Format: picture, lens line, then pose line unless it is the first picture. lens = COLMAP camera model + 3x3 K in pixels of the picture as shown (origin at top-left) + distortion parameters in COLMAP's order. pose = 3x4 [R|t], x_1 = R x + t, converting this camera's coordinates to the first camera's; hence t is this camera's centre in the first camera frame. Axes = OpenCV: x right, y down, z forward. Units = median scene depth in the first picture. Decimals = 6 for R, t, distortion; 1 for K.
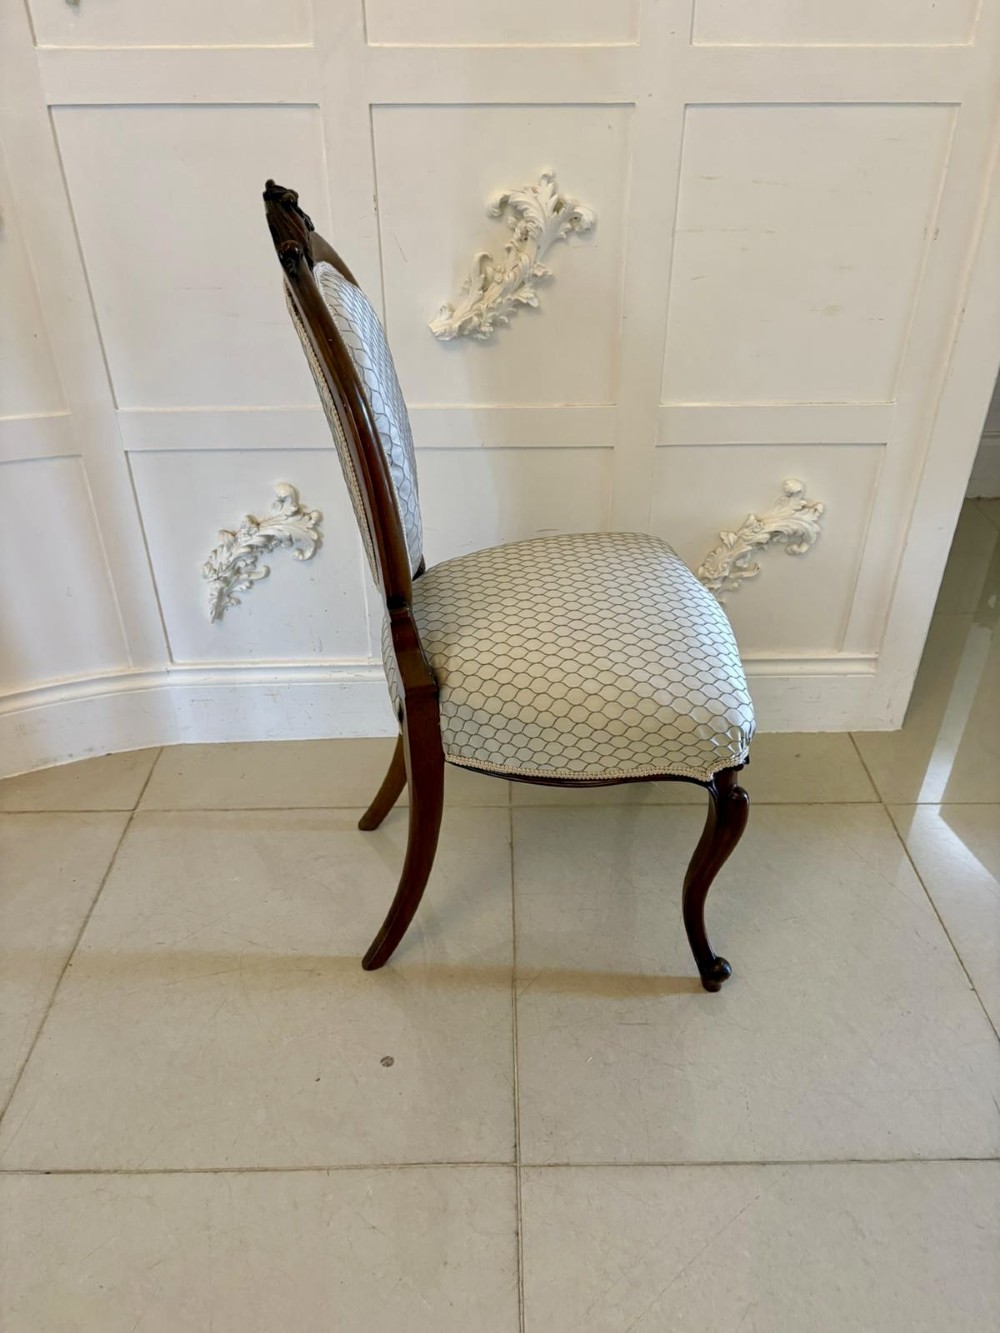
lens RADIAL K [[1016.4, 0, 508.9], [0, 1016.4, 674.3], [0, 0, 1]] dist [0.050082, -0.042896]
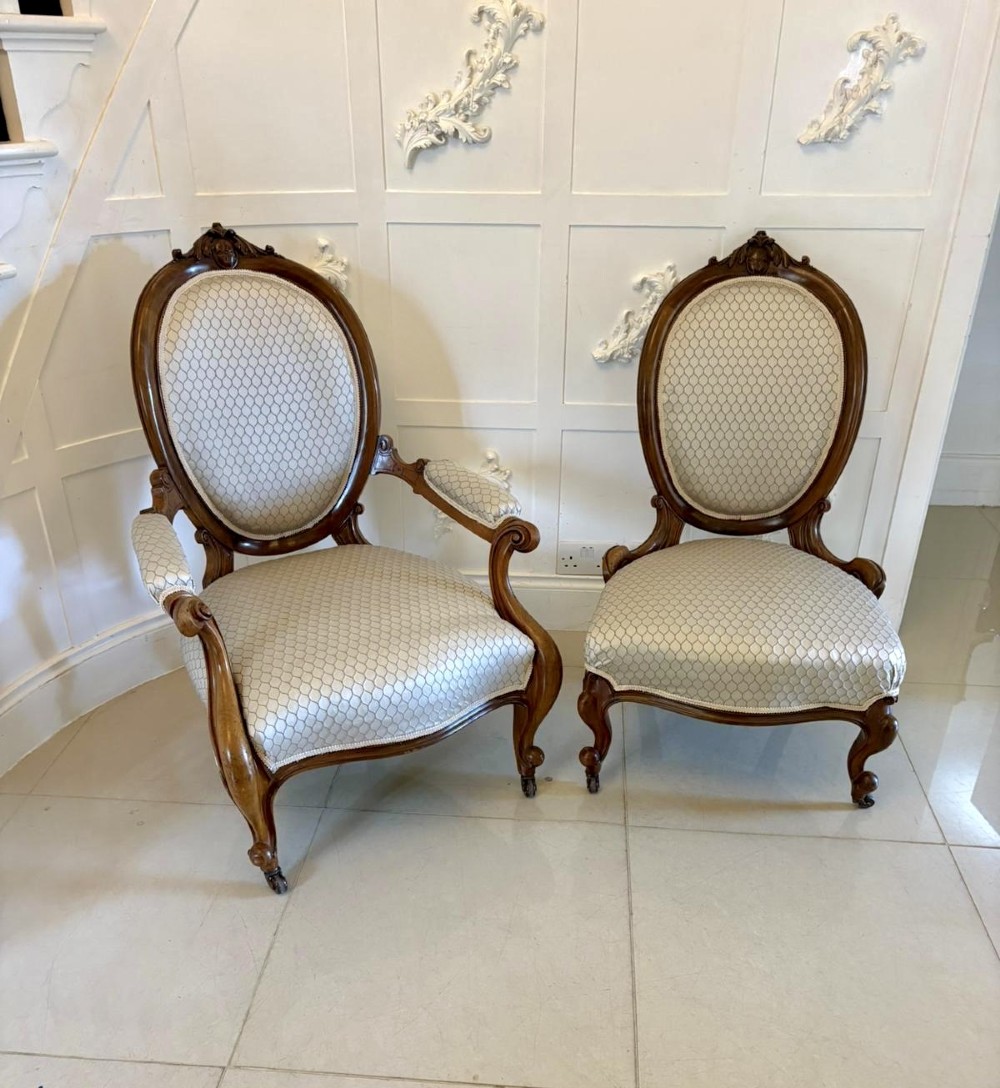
lens RADIAL K [[1011.4, 0, 501.0], [0, 1011.4, 679.5], [0, 0, 1]] dist [0.011642, 0.000000]
pose [[0.995472, 0.055013, -0.077513, -0.075812], [-0.058375, 0.997419, -0.041797, 0.281345], [0.075013, 0.046133, 0.996115, -0.658242]]
